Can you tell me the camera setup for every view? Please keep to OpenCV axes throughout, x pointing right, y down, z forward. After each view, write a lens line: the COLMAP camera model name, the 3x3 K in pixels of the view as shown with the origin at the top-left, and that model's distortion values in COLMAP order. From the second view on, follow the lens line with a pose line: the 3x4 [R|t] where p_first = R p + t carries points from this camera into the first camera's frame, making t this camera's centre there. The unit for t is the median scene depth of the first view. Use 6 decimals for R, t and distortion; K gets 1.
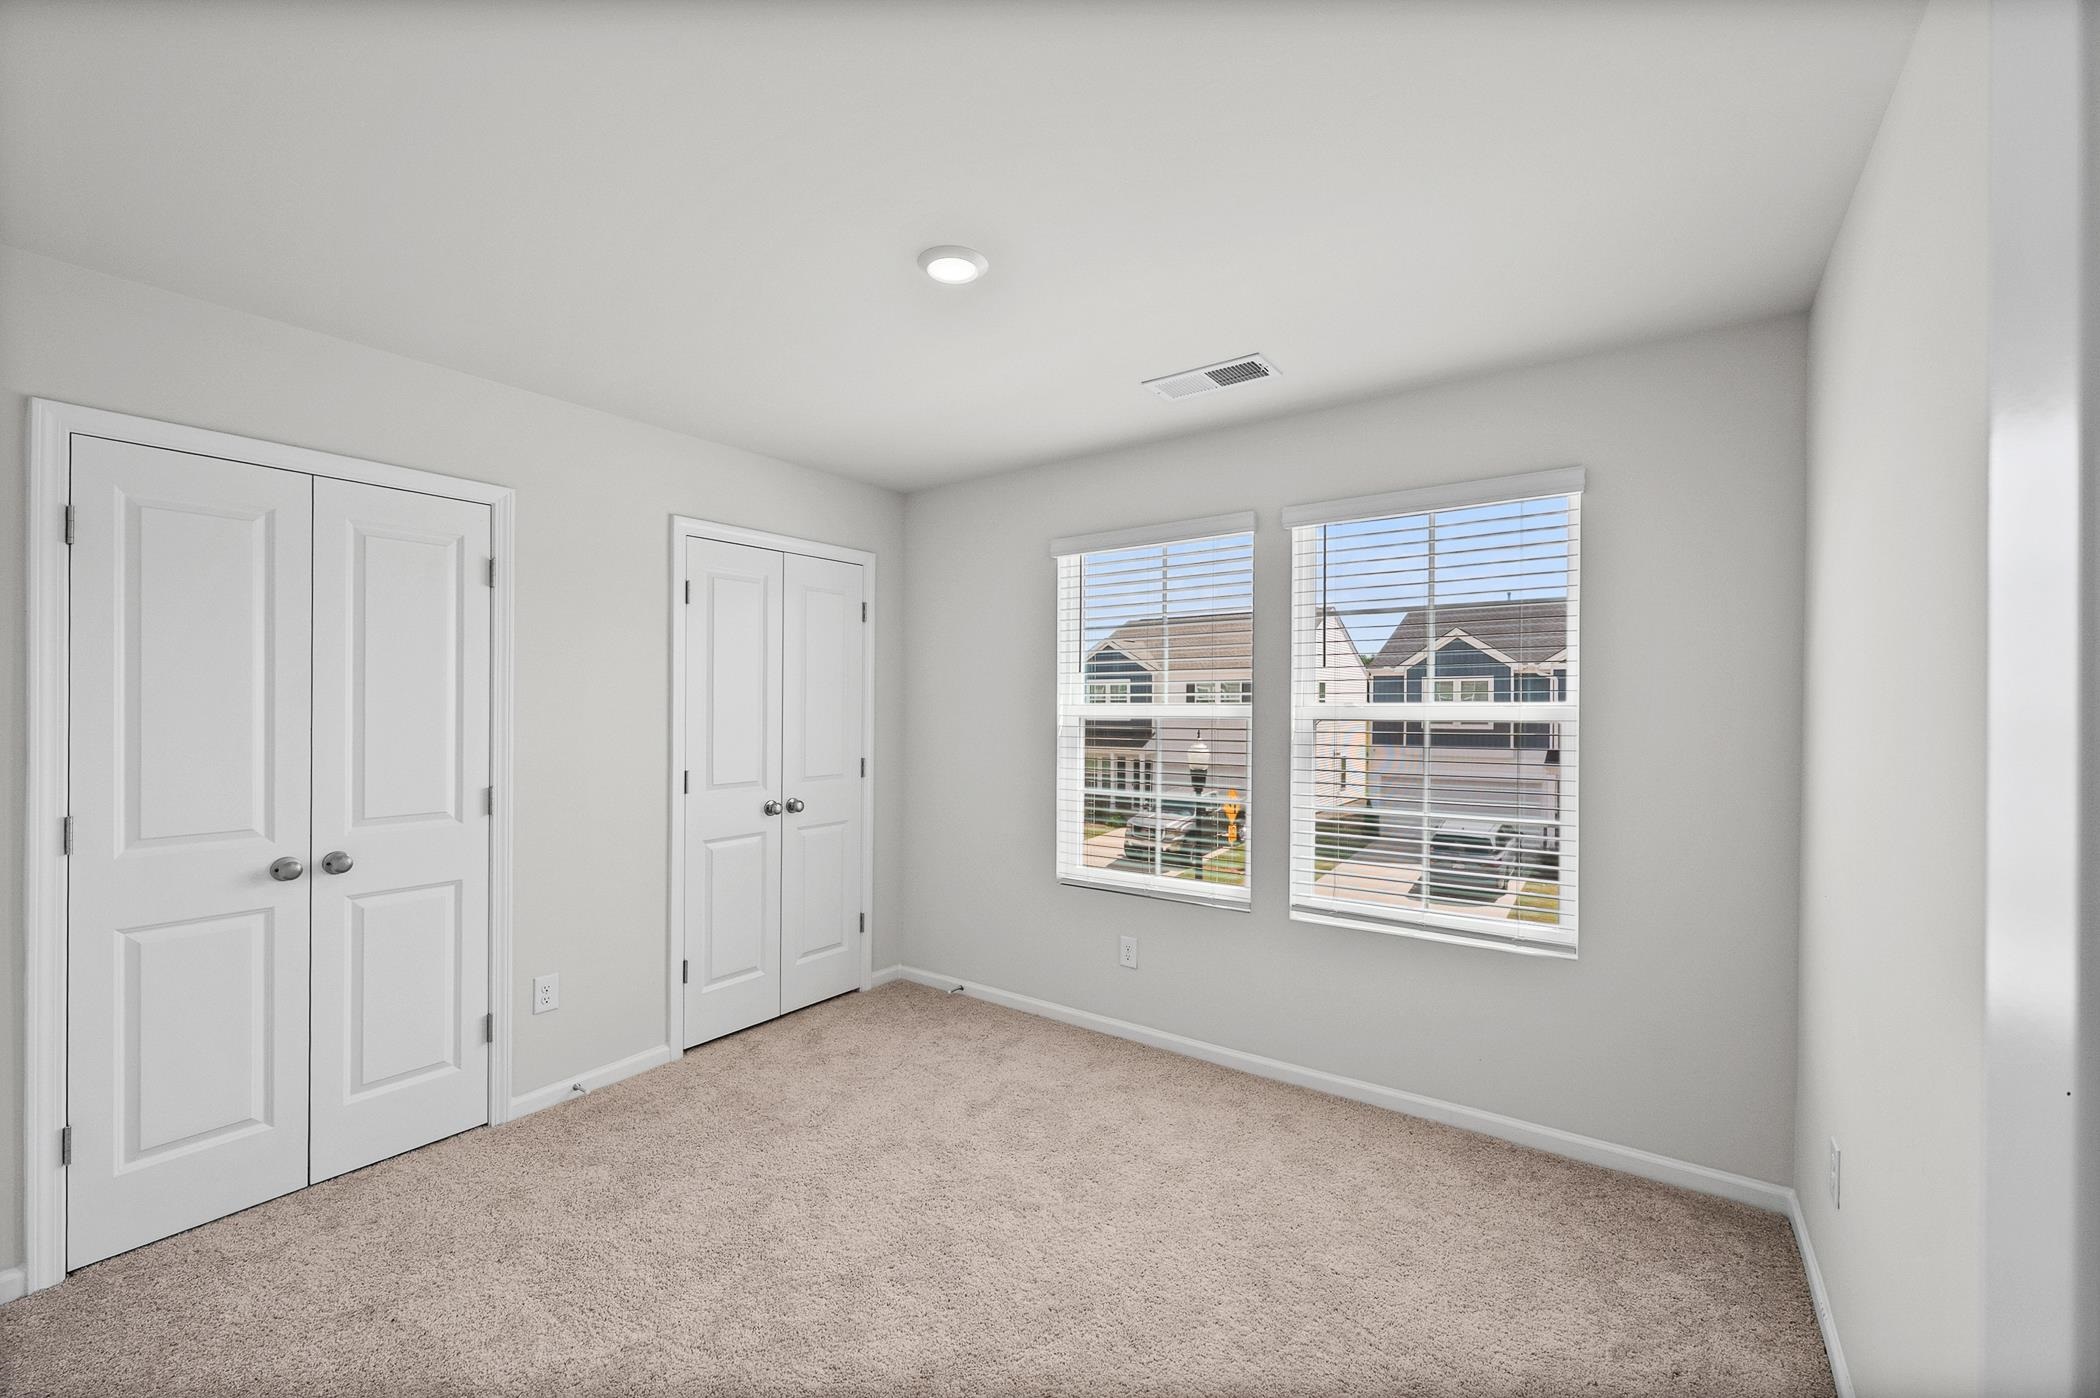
lens RADIAL K [[843.3, 0, 1050.0], [0, 843.3, 699.0], [0, 0, 1]] dist [-0.002993, -0.000271]
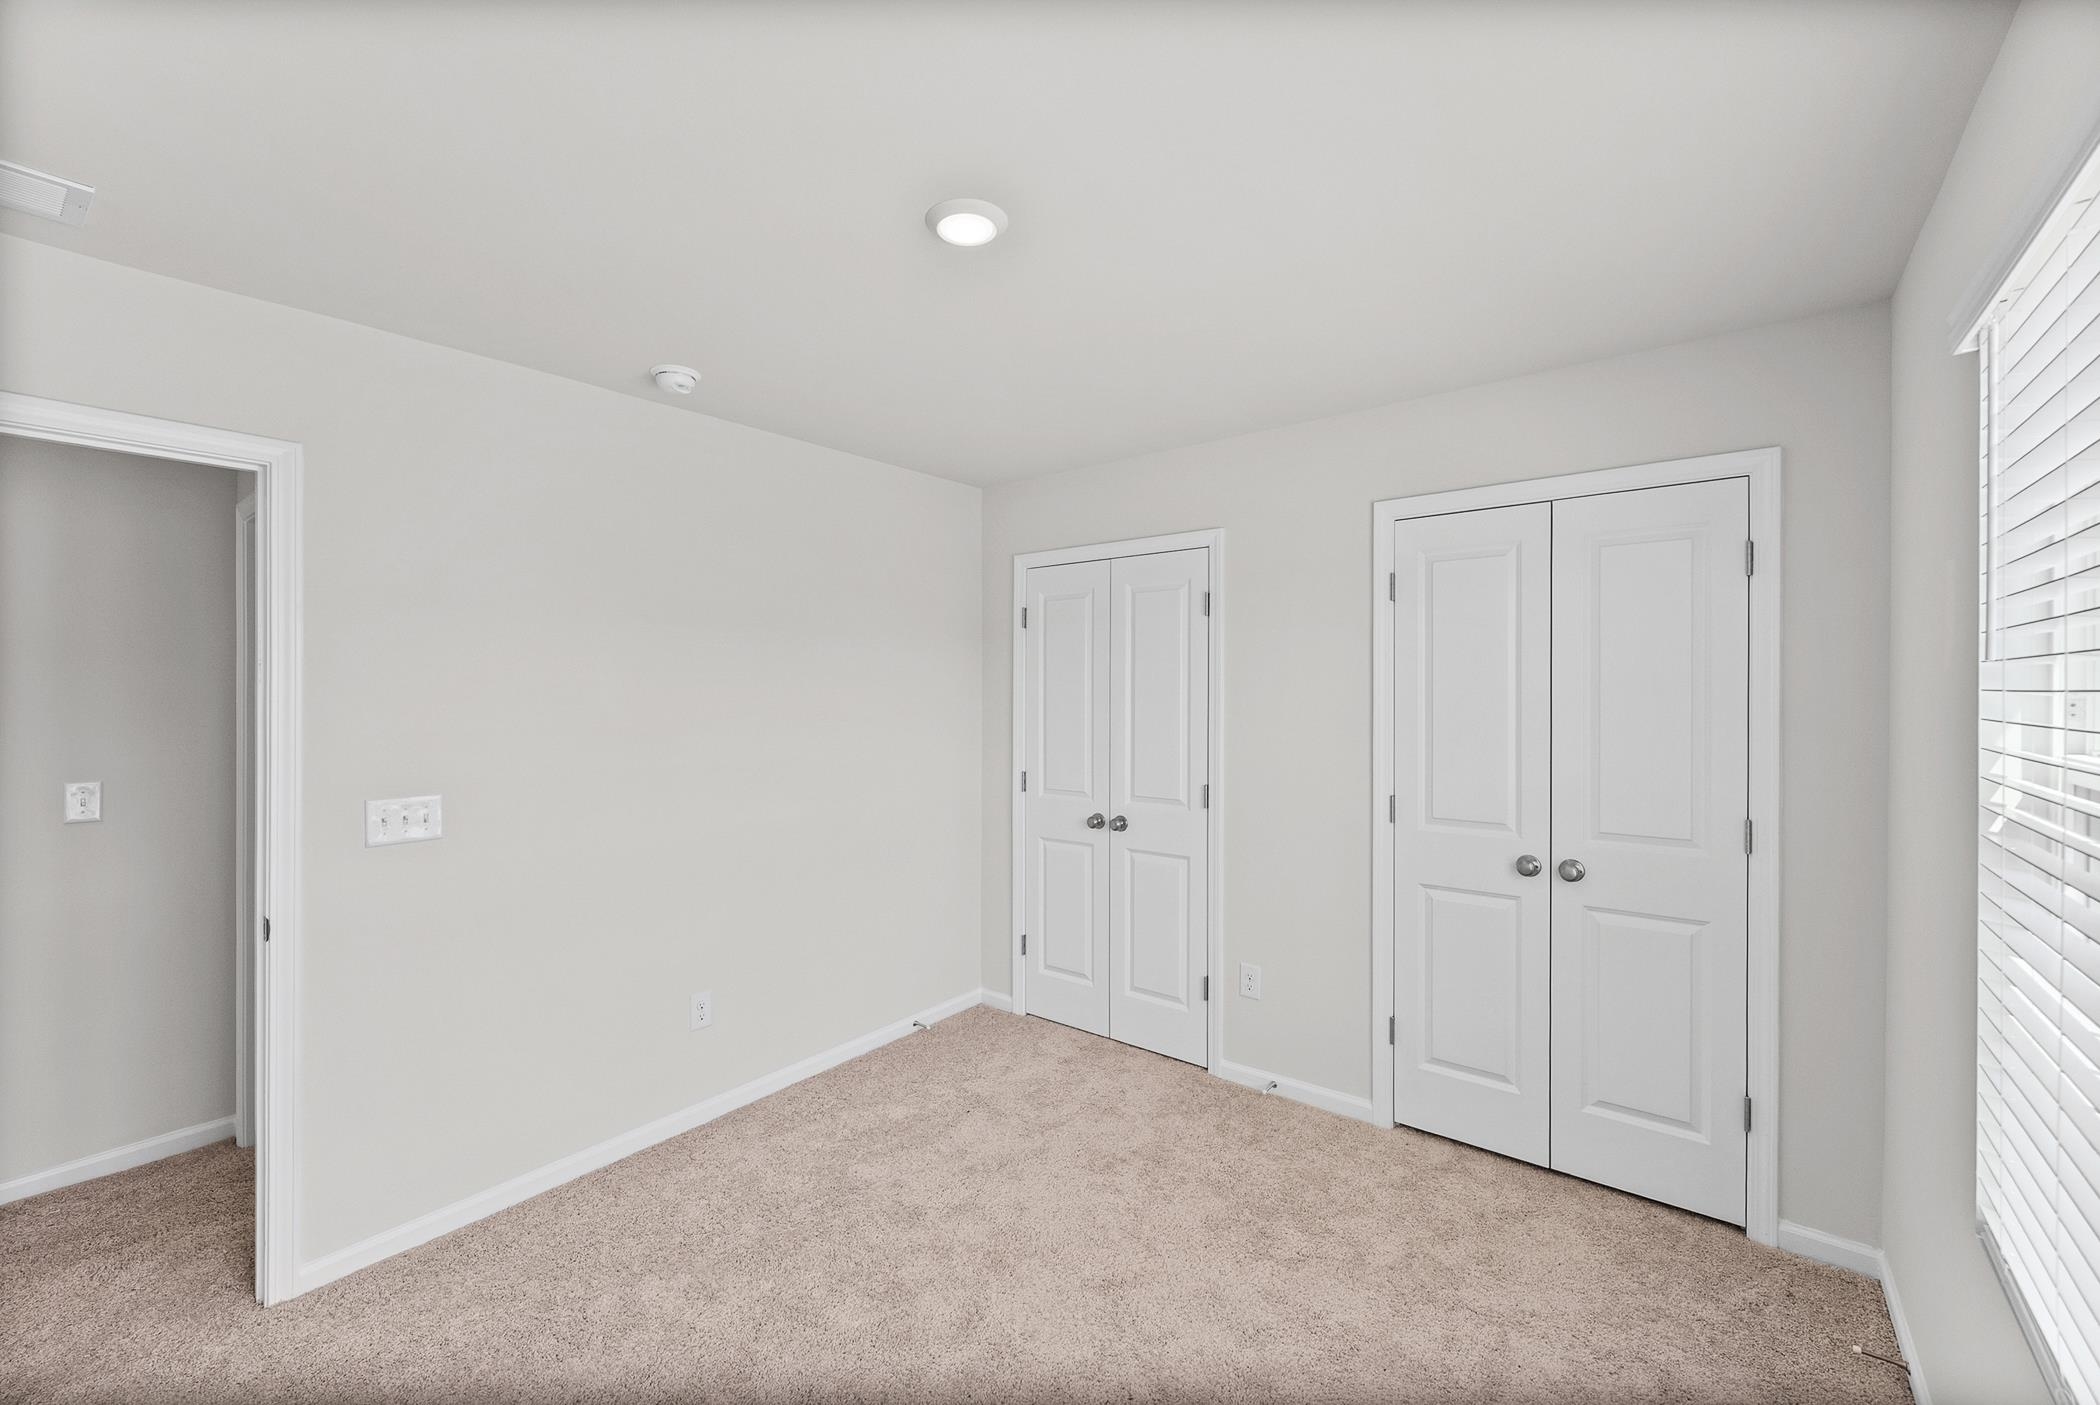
lens RADIAL K [[849.7, 0, 1049.1], [0, 849.7, 710.7], [0, 0, 1]] dist [0.001607, 0.000000]
pose [[-0.049494, 0.000470, -0.998774, 0.426539], [-0.007539, 0.999971, 0.000844, 0.000653], [0.998746, 0.007571, -0.049489, 0.660017]]
